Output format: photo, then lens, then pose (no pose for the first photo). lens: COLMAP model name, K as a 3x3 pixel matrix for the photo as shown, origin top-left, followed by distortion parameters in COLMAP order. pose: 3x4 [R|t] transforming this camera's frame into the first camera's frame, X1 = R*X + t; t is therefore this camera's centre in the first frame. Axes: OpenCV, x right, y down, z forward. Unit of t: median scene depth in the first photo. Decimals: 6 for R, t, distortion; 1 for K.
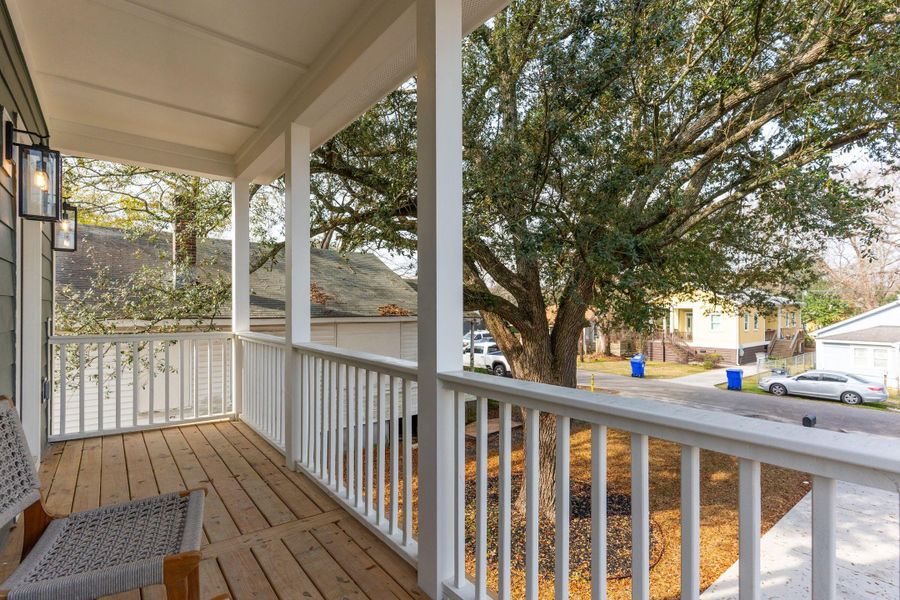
lens RADIAL K [[439.5, 0, 454.8], [0, 439.5, 305.7], [0, 0, 1]] dist [-0.004697, -0.002419]
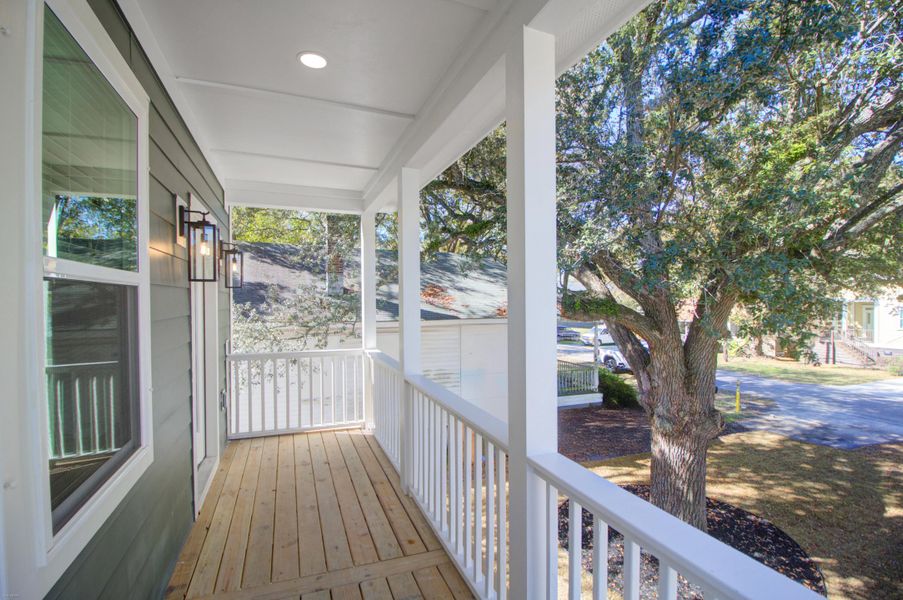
lens RADIAL K [[419.6, 0, 448.1], [0, 419.6, 300.5], [0, 0, 1]] dist [-0.016593, -0.002466]
pose [[0.953167, -0.004225, -0.302414, 0.032345], [0.007895, 0.999909, 0.010916, -0.088166], [0.302341, -0.012792, 0.953114, 0.053061]]
